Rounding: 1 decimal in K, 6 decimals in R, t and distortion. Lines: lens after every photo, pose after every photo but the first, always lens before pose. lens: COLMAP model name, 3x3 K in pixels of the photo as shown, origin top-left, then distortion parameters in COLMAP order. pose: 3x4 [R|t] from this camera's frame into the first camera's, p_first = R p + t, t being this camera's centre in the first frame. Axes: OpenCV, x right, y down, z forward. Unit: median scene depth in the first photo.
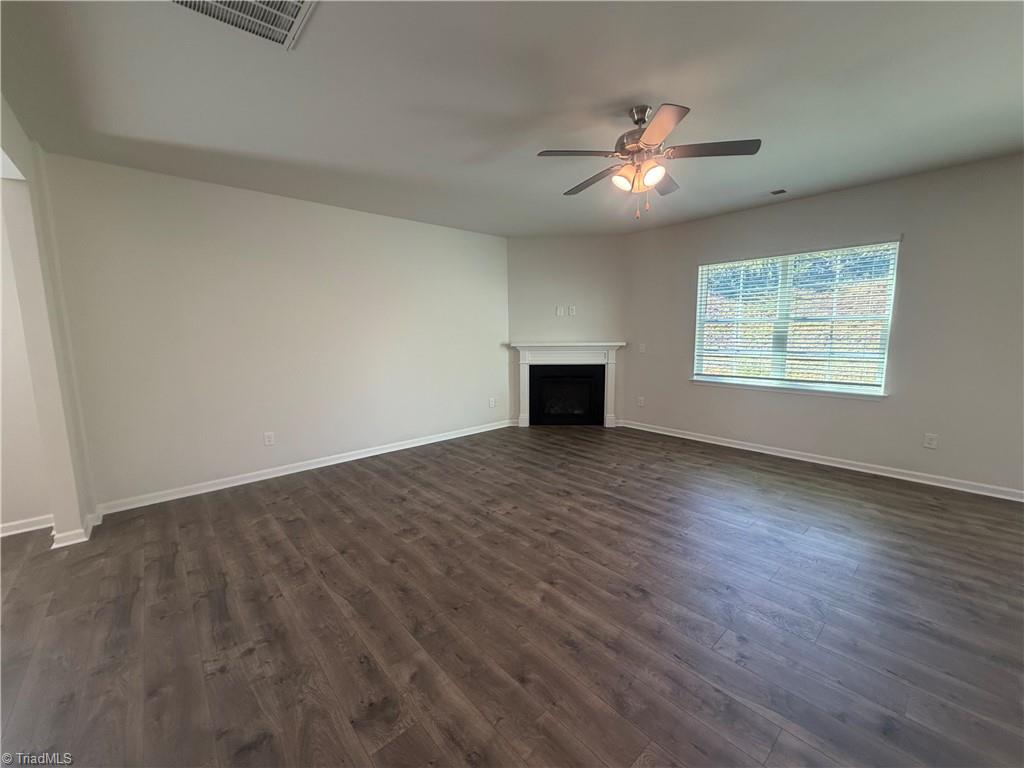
lens RADIAL K [[408.8, 0, 515.4], [0, 408.8, 384.4], [0, 0, 1]] dist [0.002420, 0.000092]
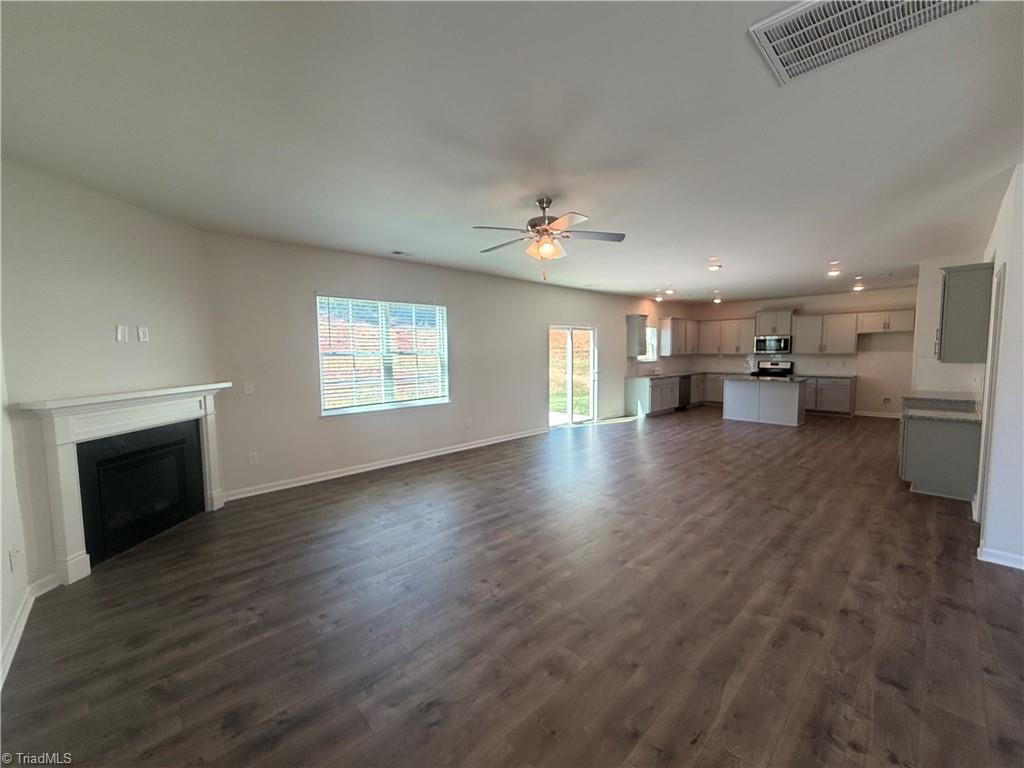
lens RADIAL K [[408.8, 0, 515.4], [0, 408.8, 384.4], [0, 0, 1]] dist [0.002420, 0.000092]
pose [[-0.027496, -0.070893, 0.997105, -0.701593], [0.139735, 0.987416, 0.074058, -0.125387], [-0.989807, 0.141367, -0.017244, 0.790271]]
